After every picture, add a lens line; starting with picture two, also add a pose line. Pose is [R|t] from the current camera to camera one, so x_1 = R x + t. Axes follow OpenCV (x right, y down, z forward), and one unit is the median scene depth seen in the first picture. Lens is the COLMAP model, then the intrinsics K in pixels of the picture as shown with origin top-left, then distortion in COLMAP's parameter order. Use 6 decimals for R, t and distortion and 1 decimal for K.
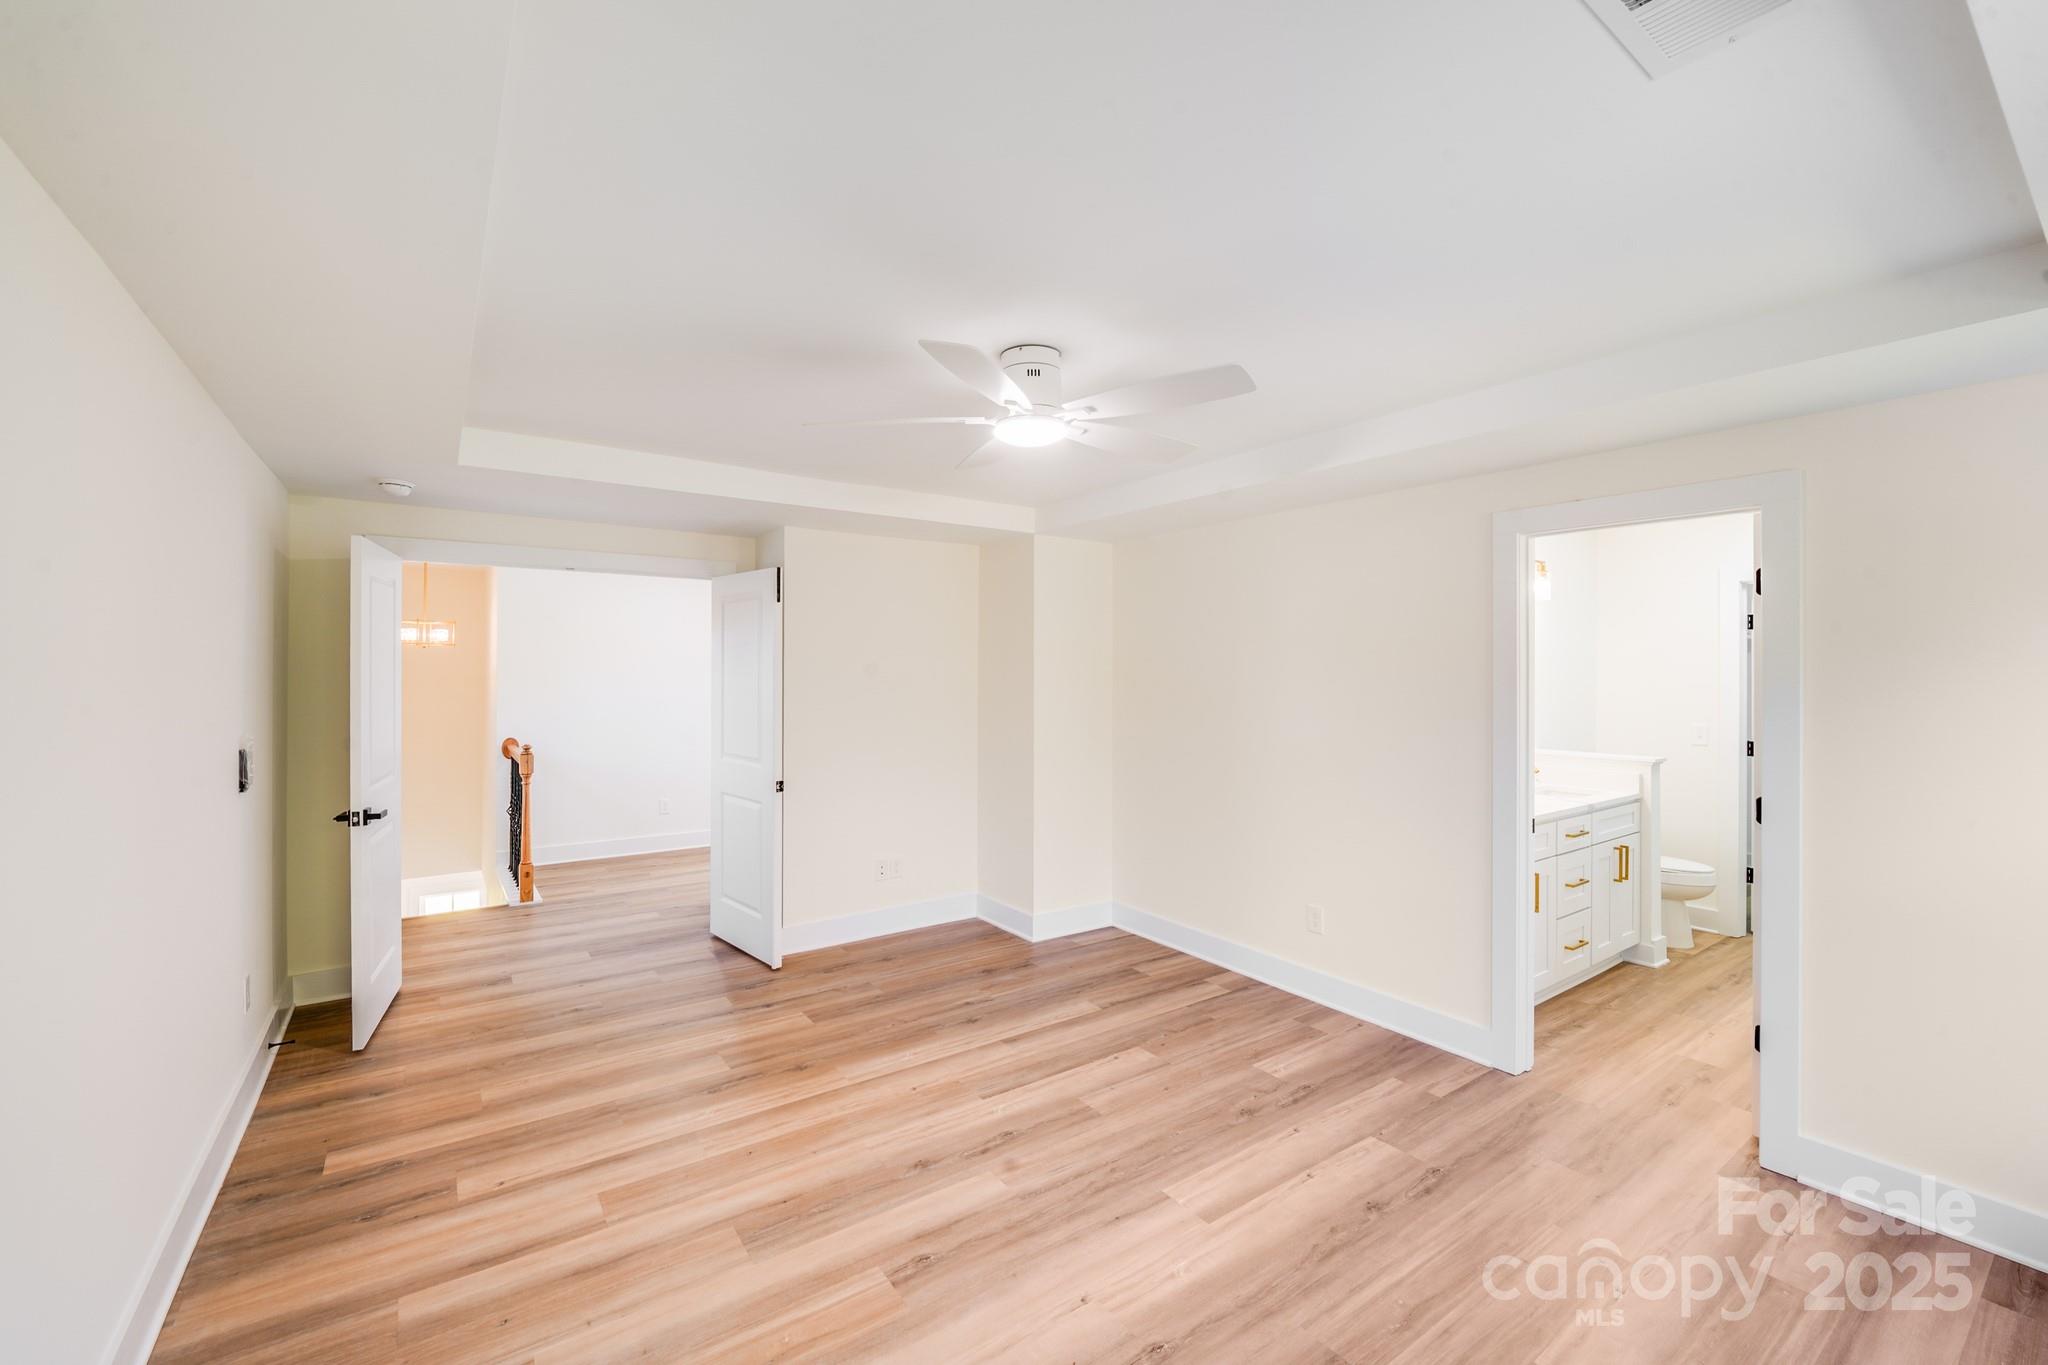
lens RADIAL K [[832.8, 0, 1027.7], [0, 832.8, 674.8], [0, 0, 1]] dist [0.001404, 0.000223]
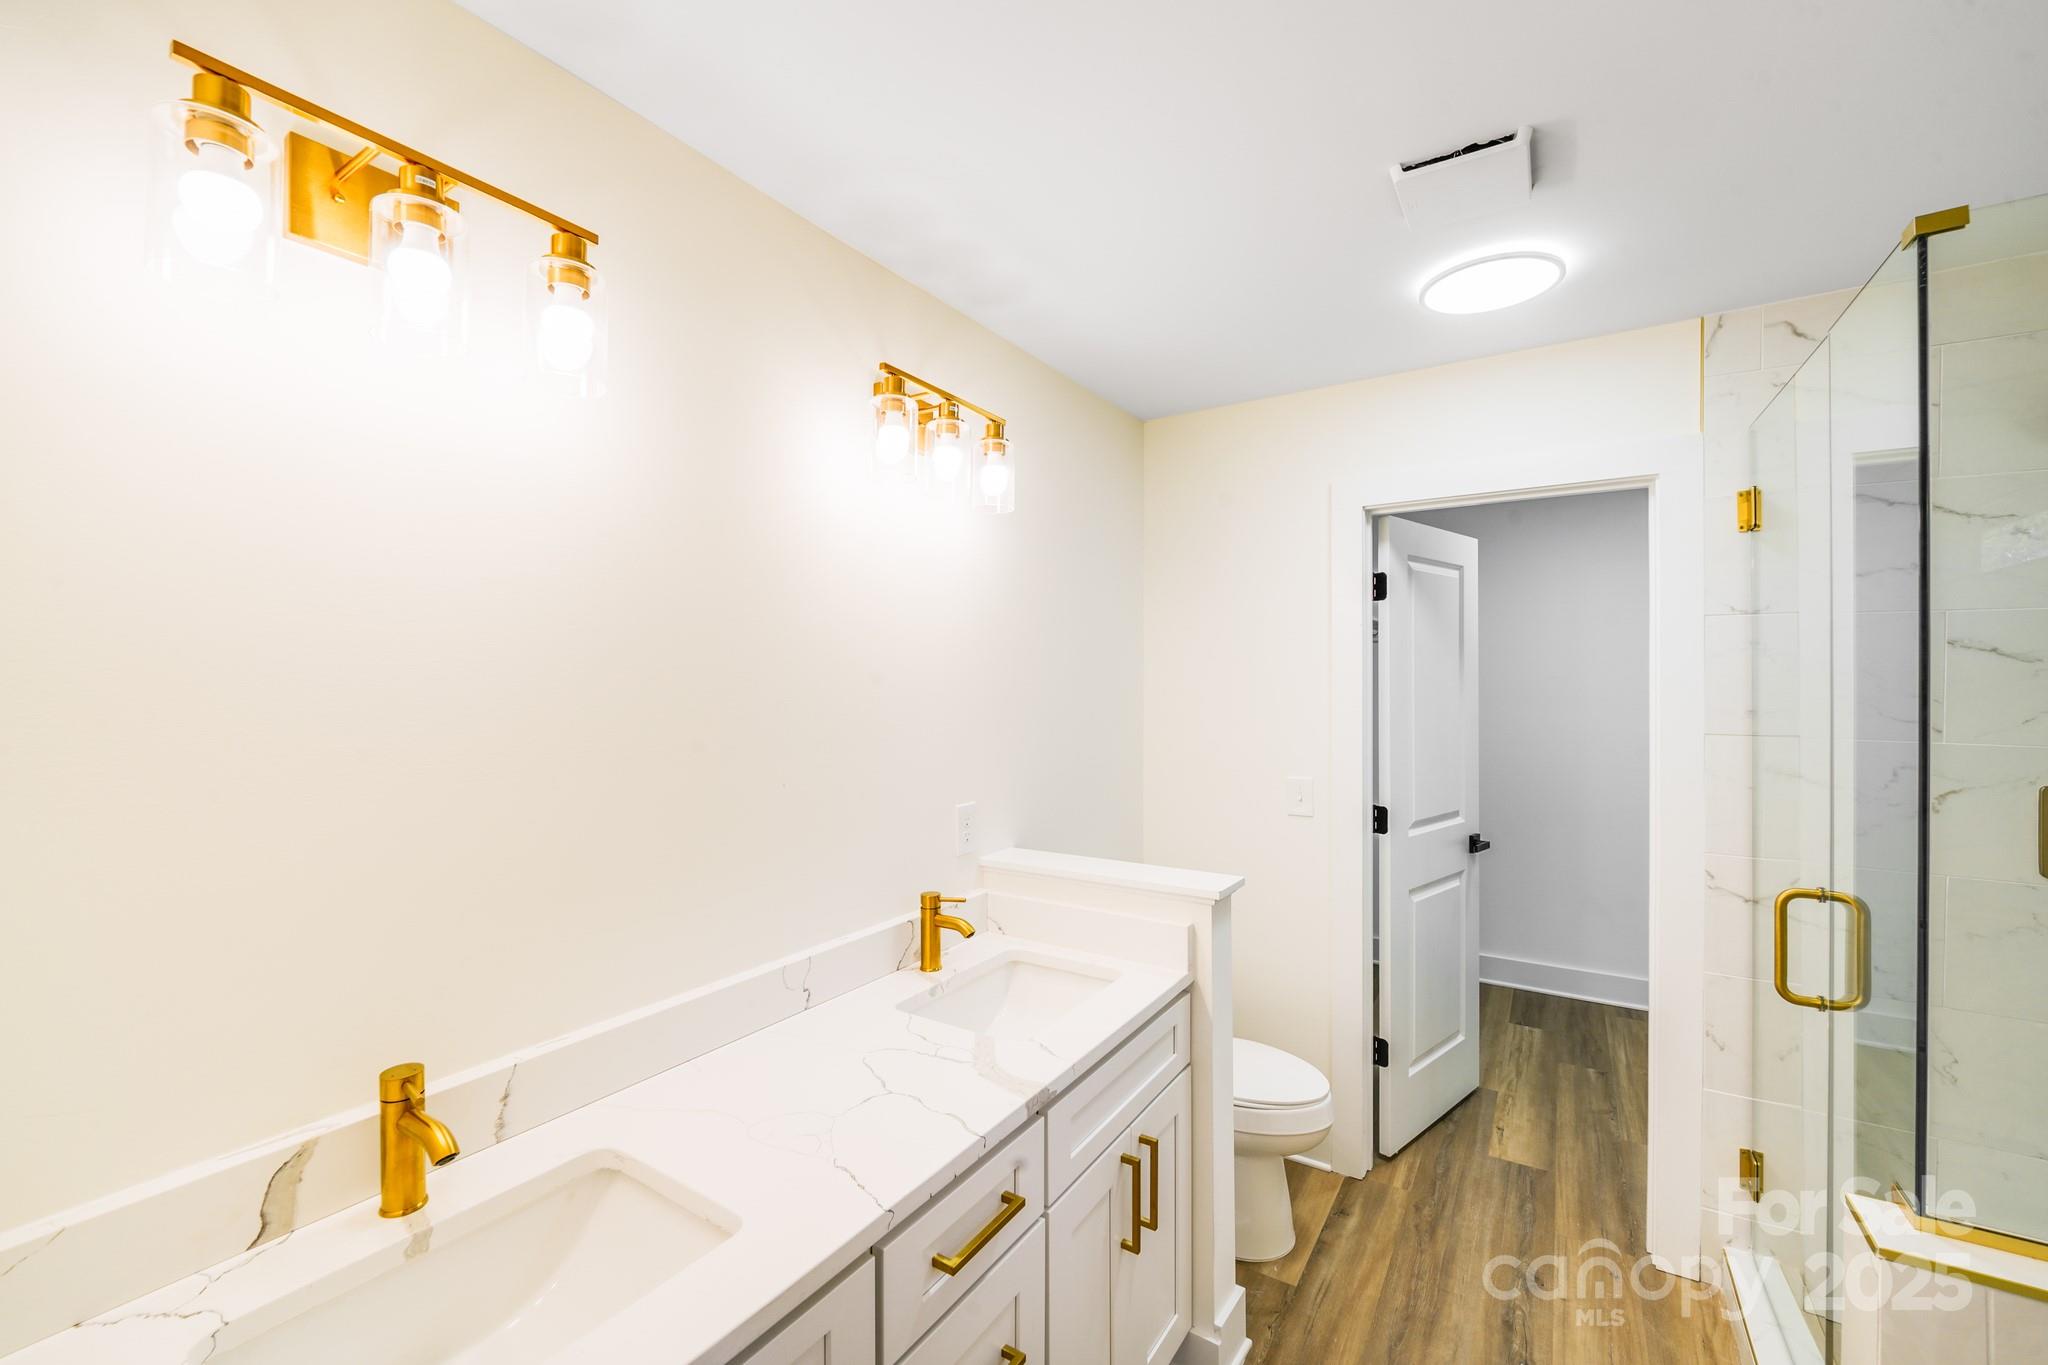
lens RADIAL K [[832.8, 0, 1011.6], [0, 832.8, 687.0], [0, 0, 1]] dist [0.001404, 0.000223]
pose [[0.936072, -0.004763, 0.351777, 0.505235], [0.002081, 0.999966, 0.008004, -0.003004], [-0.351803, -0.006760, 0.936050, 0.642658]]
